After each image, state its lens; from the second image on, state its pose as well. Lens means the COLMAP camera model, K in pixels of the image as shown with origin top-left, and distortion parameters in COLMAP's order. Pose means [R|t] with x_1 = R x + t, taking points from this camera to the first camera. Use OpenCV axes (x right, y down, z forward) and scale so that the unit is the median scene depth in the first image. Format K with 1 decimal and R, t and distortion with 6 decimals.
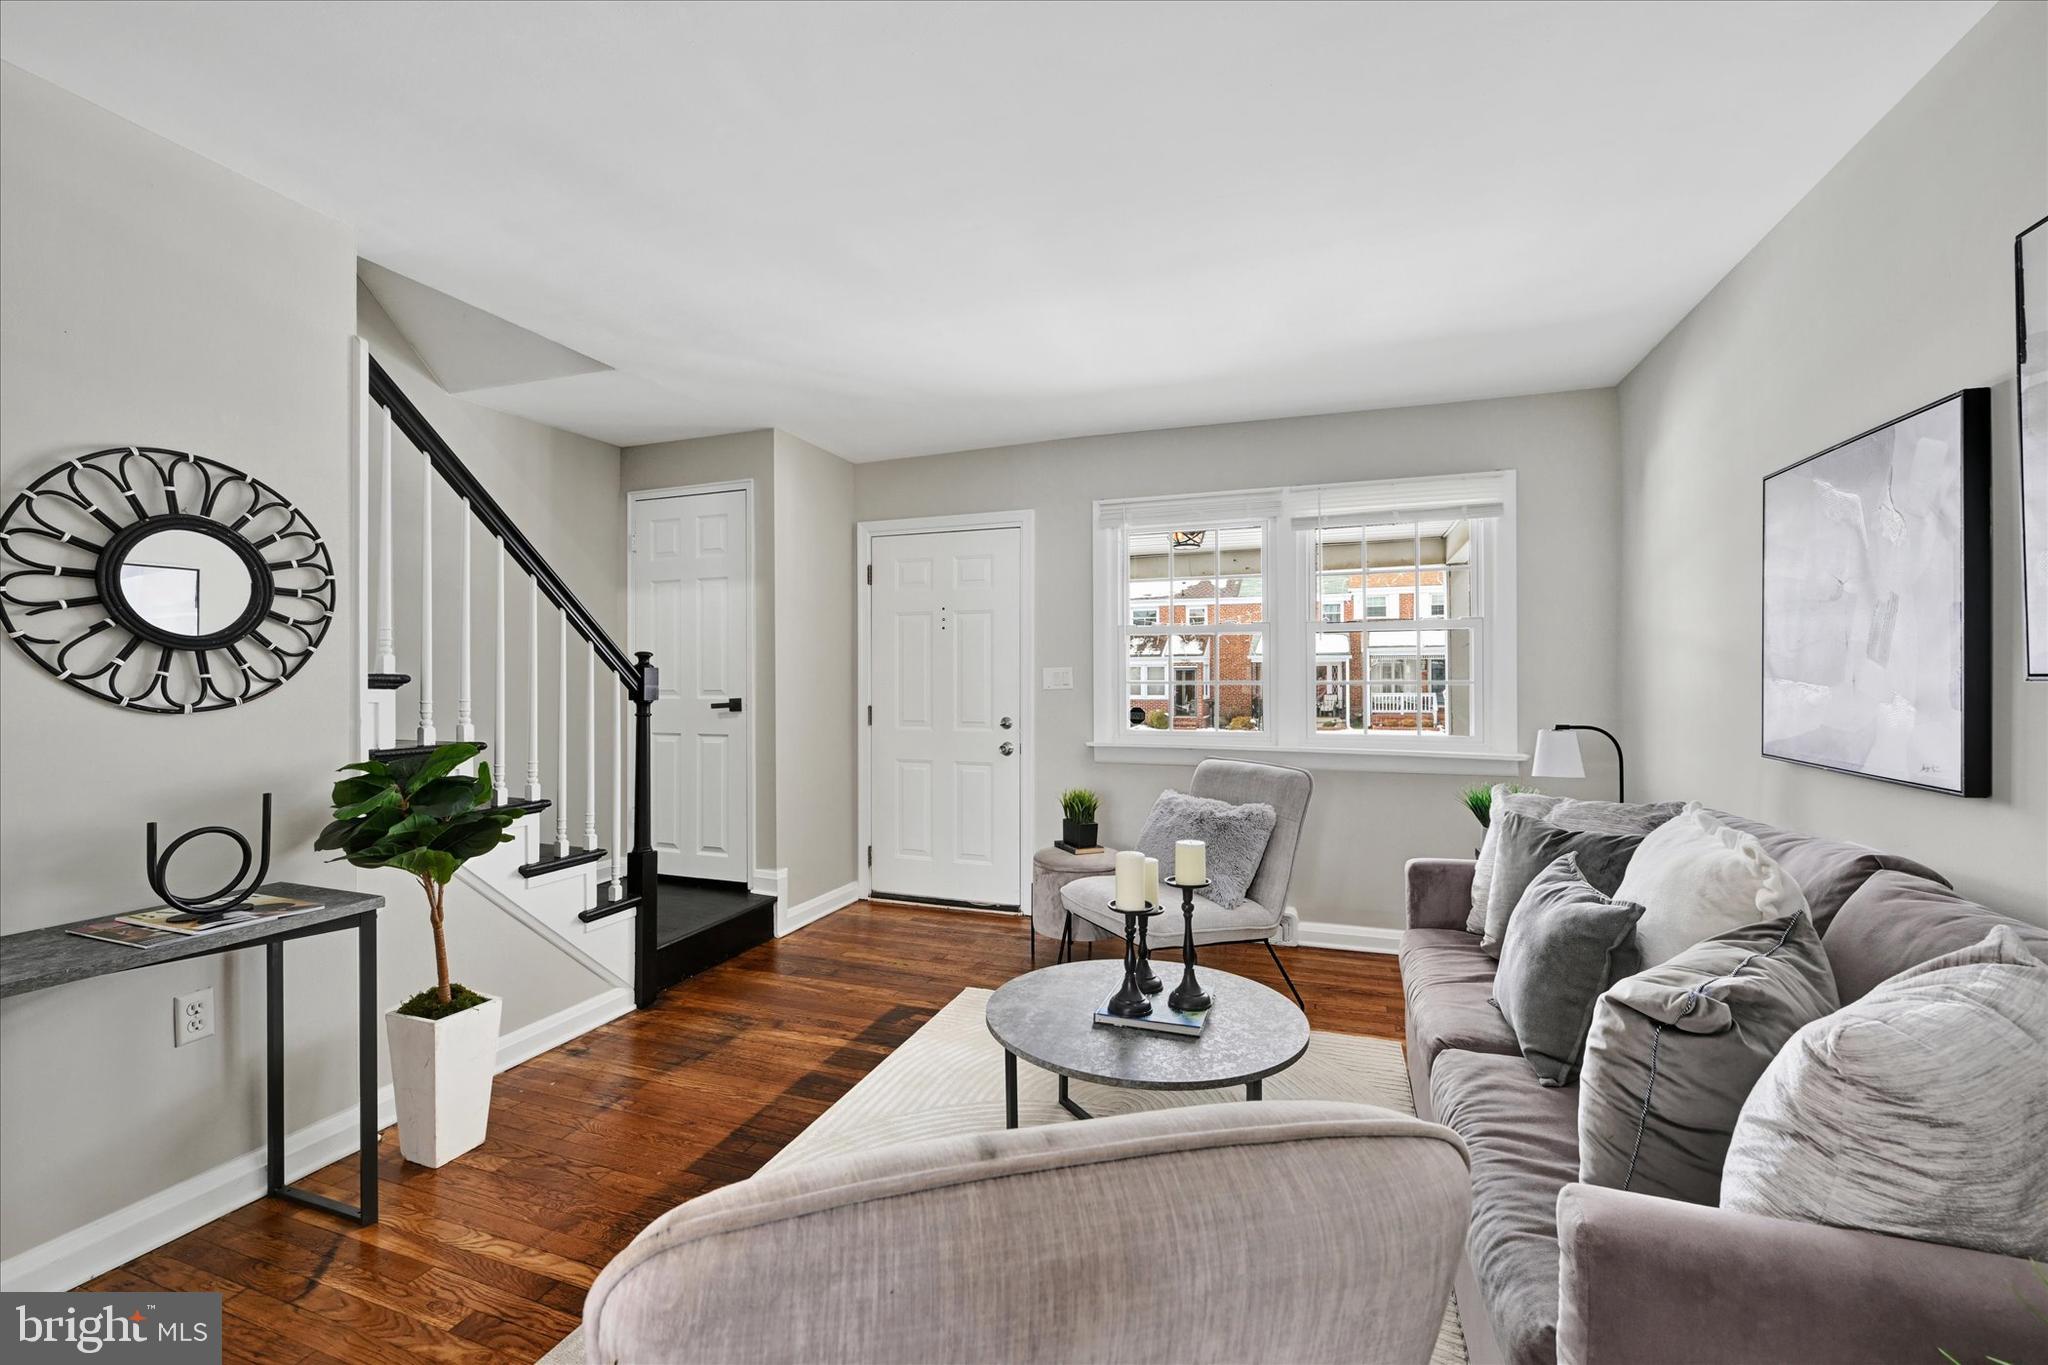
lens RADIAL K [[843.6, 0, 1021.5], [0, 843.6, 676.1], [0, 0, 1]] dist [-0.006994, 0.000203]
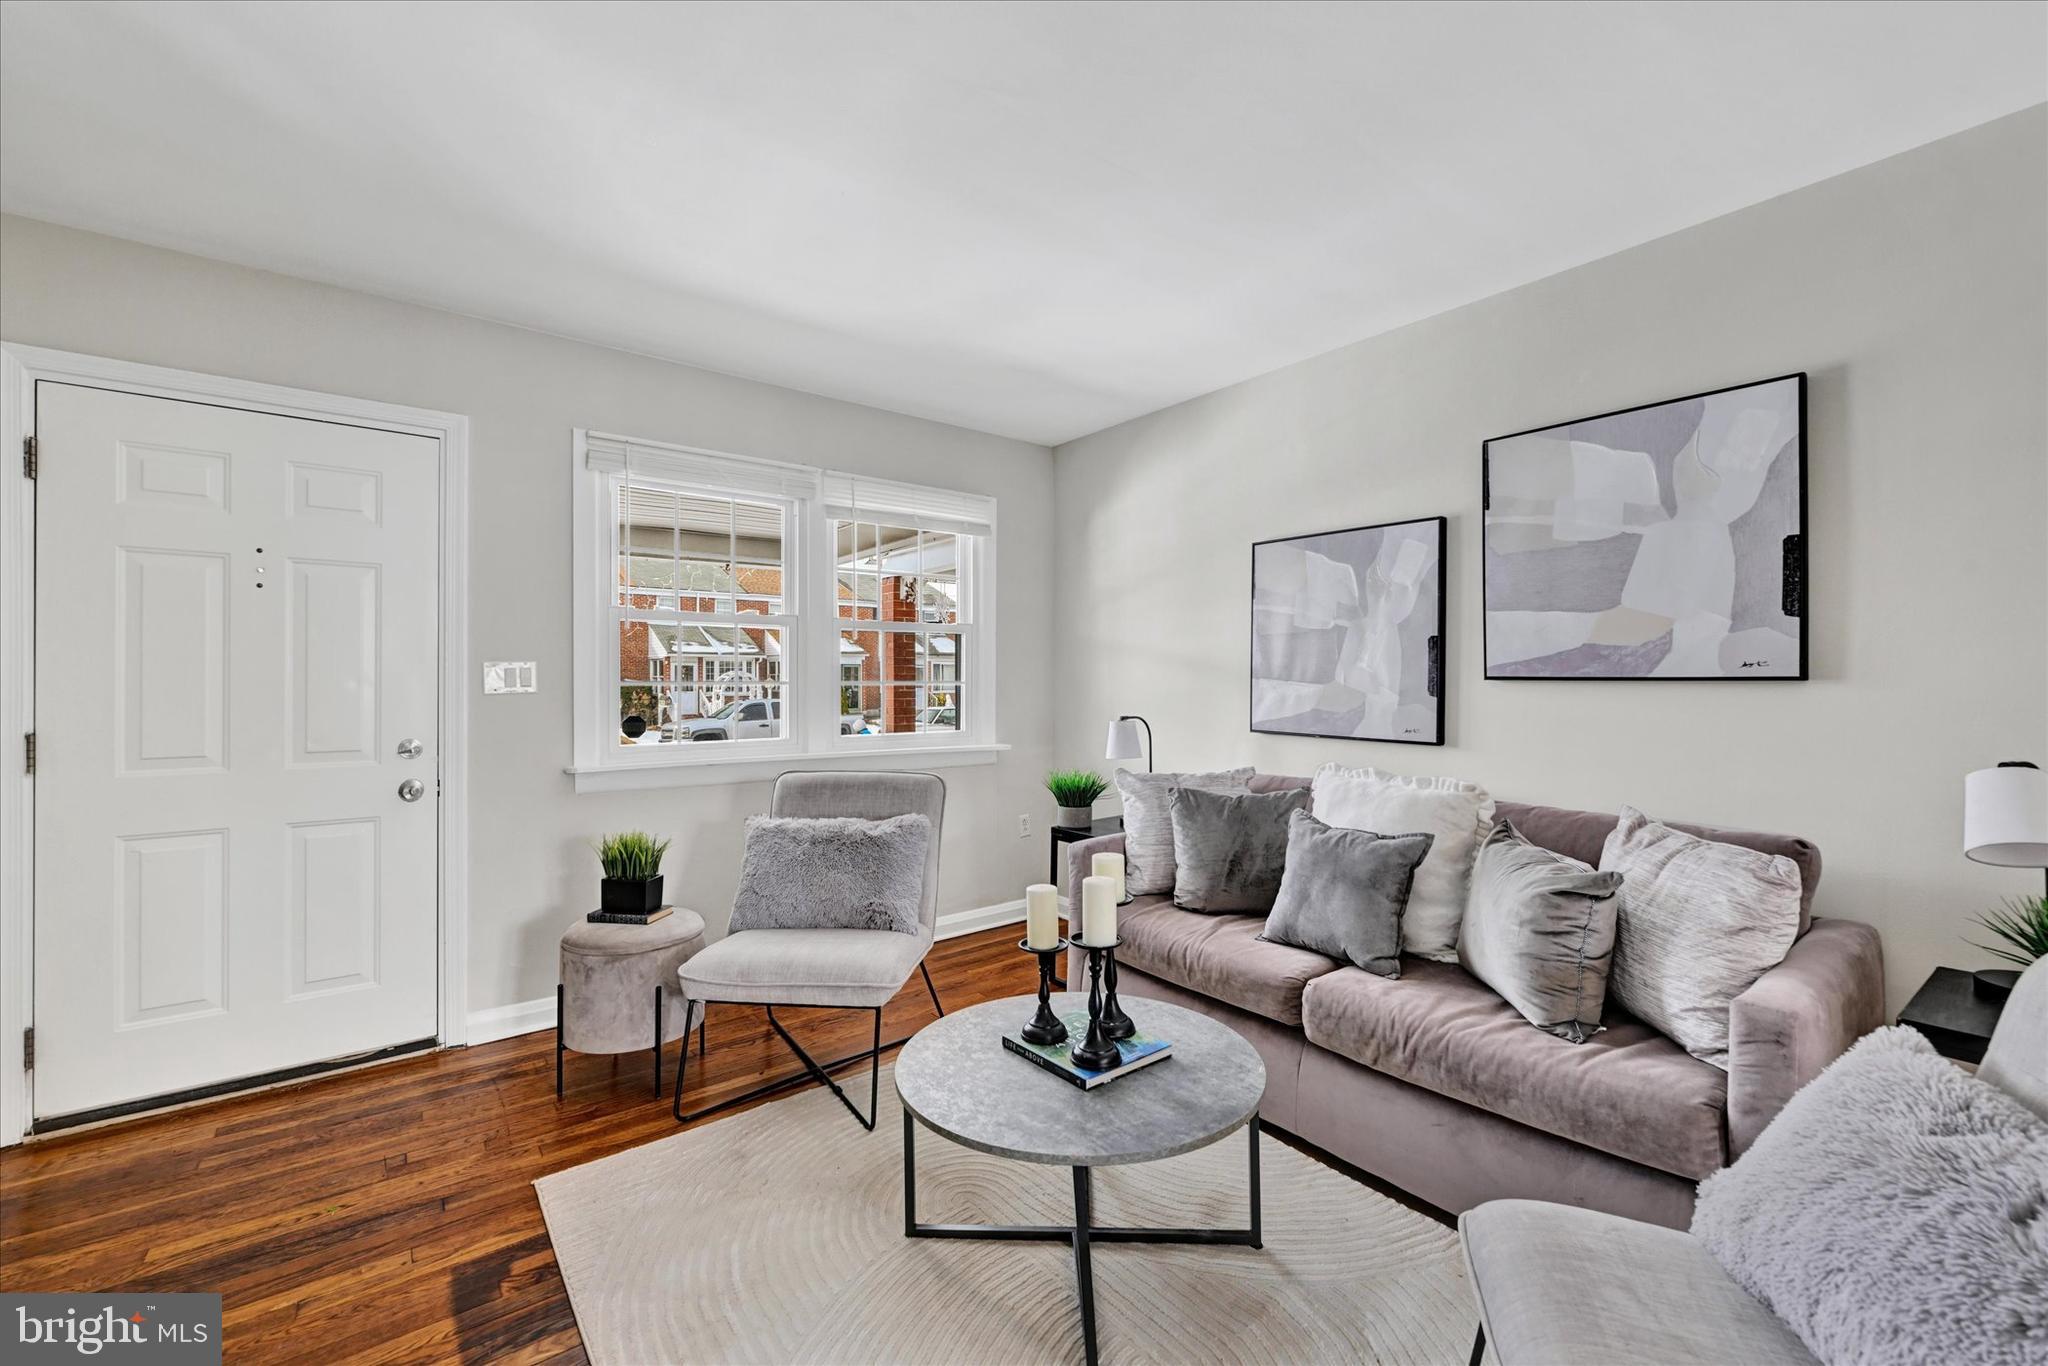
lens RADIAL K [[844.1, 0, 1028.8], [0, 844.1, 678.2], [0, 0, 1]] dist [0.001760, 0.000150]
pose [[0.525938, 0.003195, 0.850517, -0.345665], [-0.004473, 0.999990, -0.000990, 0.002661], [-0.850511, -0.003283, 0.525947, 0.321443]]
